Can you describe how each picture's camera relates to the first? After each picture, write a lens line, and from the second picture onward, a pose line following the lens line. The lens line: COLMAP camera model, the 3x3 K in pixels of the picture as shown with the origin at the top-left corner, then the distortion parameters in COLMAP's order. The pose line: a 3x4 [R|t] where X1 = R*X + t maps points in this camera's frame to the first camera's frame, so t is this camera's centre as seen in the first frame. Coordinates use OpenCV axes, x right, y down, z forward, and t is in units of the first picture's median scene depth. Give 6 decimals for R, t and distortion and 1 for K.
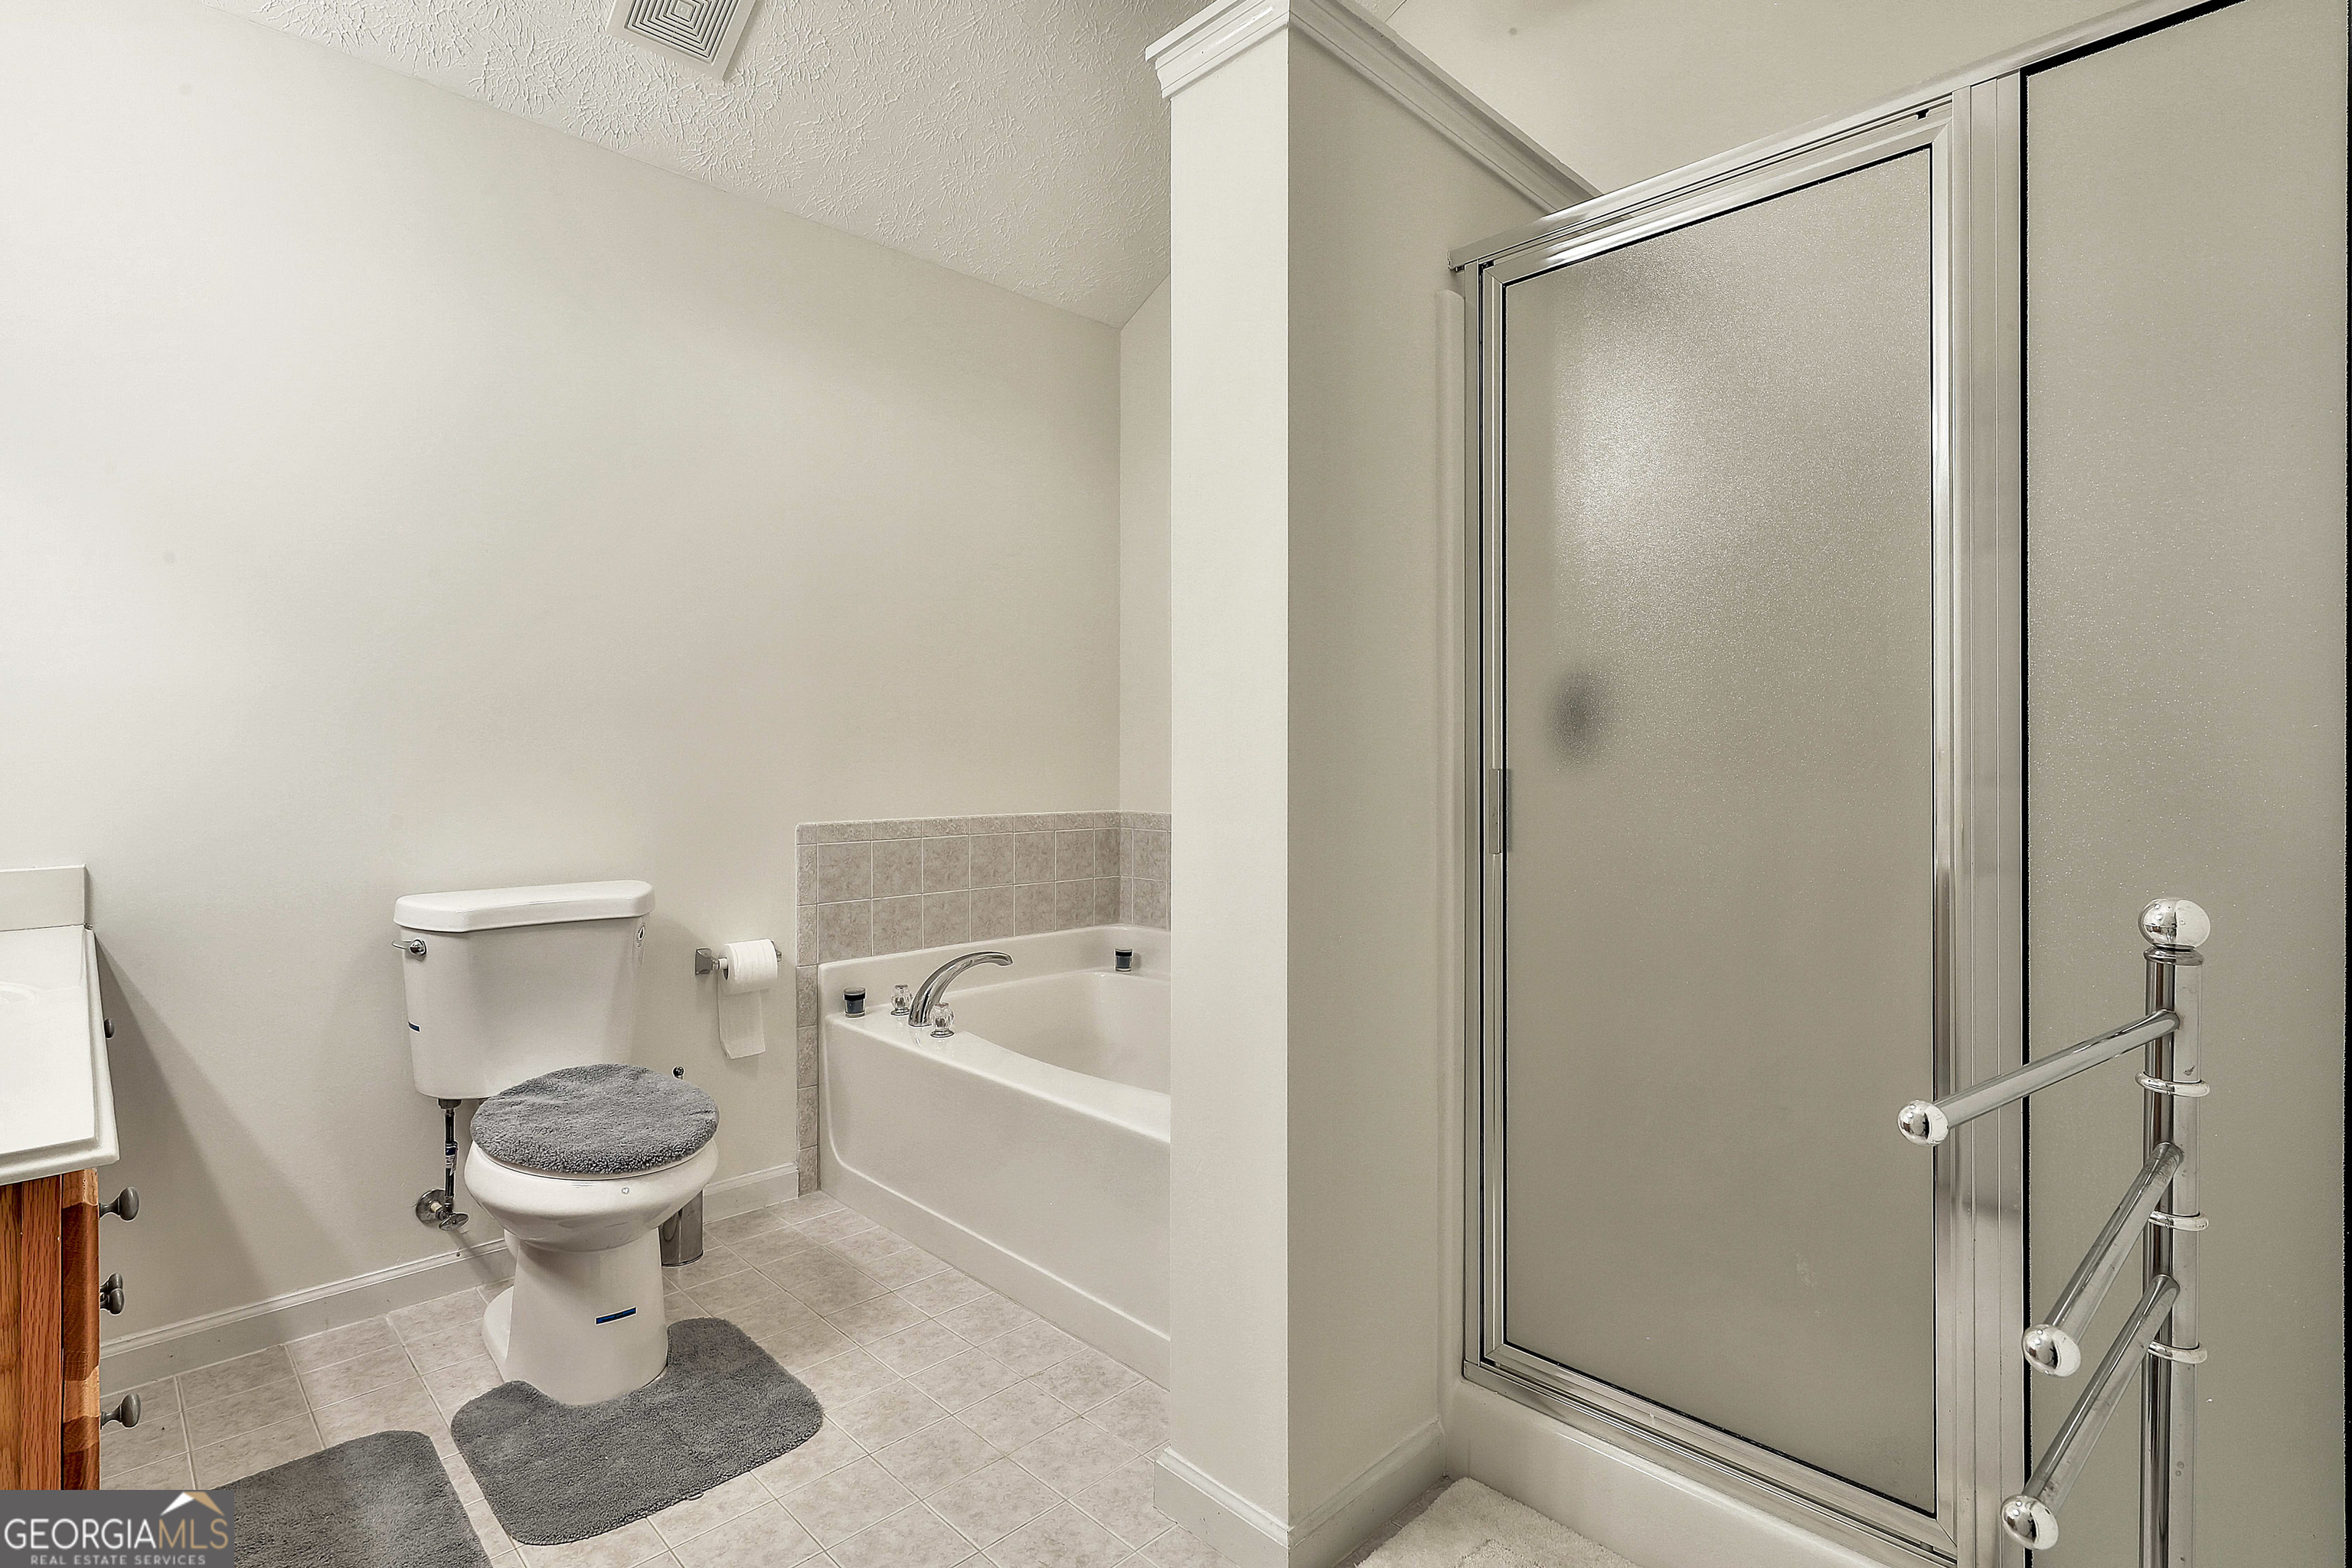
lens RADIAL K [[1130.4, 0, 1175.7], [0, 1130.4, 774.0], [0, 0, 1]] dist [-0.003283, 0.001996]
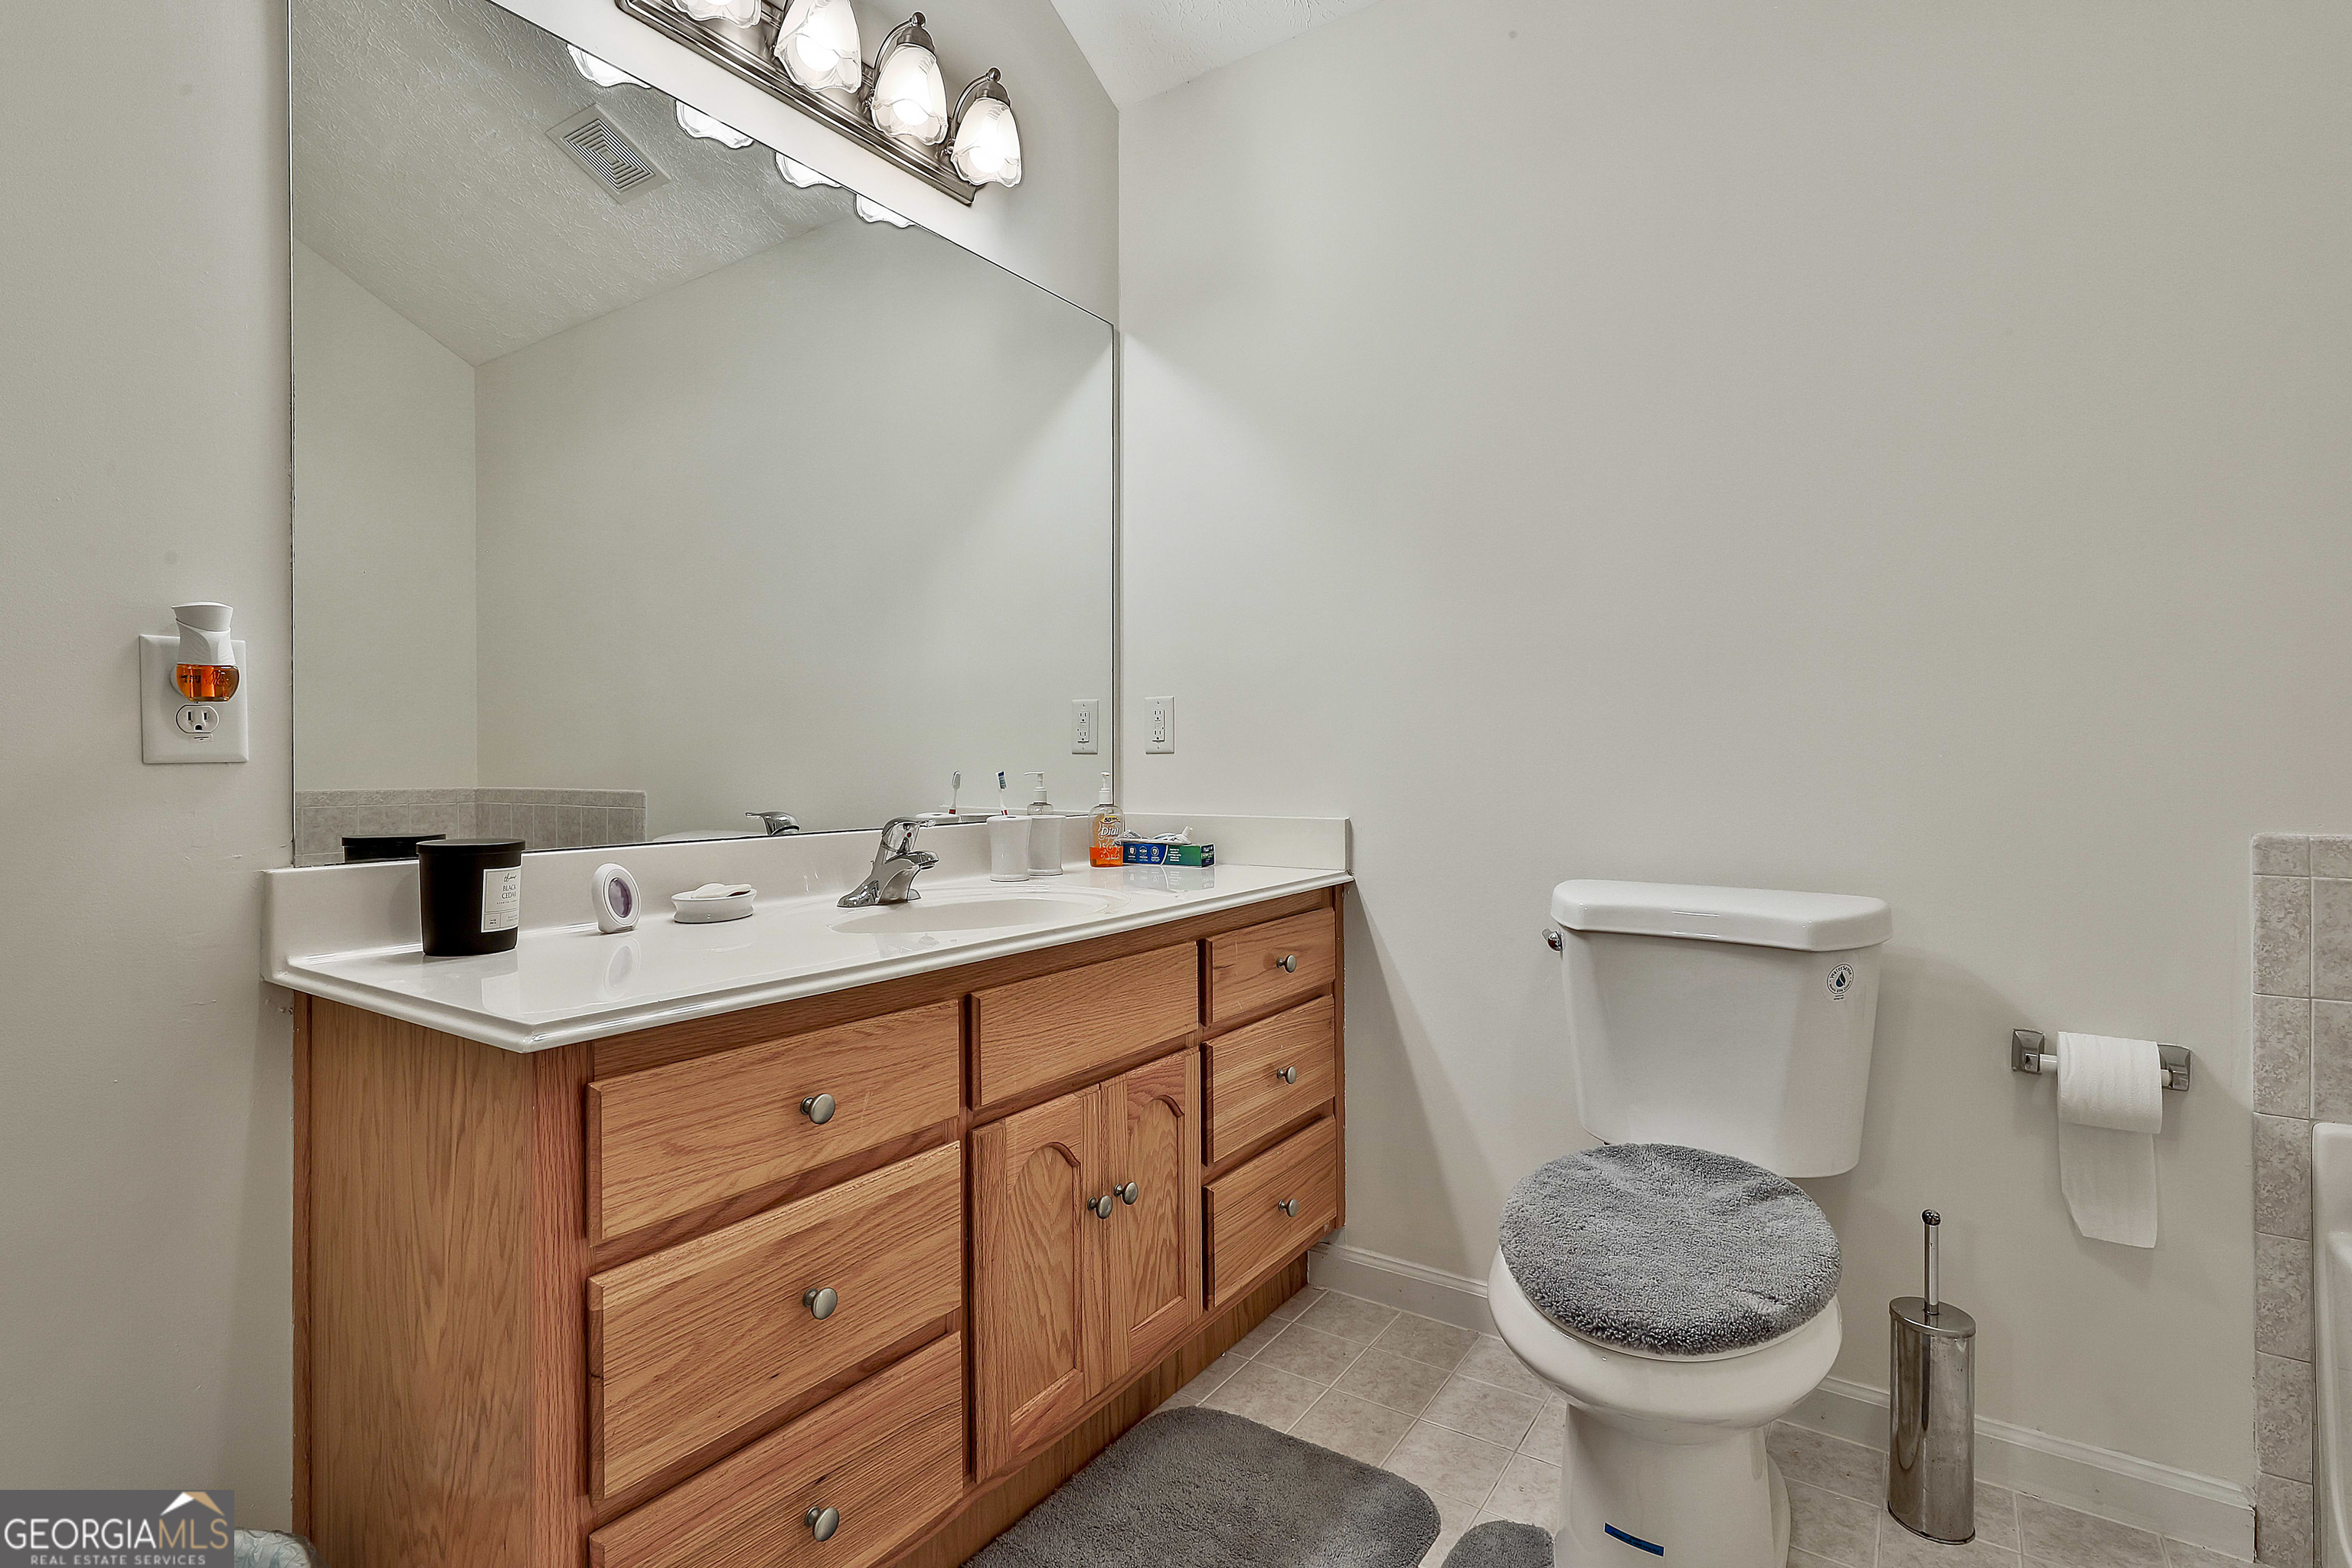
lens RADIAL K [[1130.4, 0, 1172.7], [0, 1130.4, 764.9], [0, 0, 1]] dist [-0.003283, 0.001996]
pose [[0.193473, 0.010427, -0.981050, 0.072160], [-0.010209, 0.999911, 0.008614, 0.014737], [0.981053, 0.008349, 0.193562, 0.435559]]
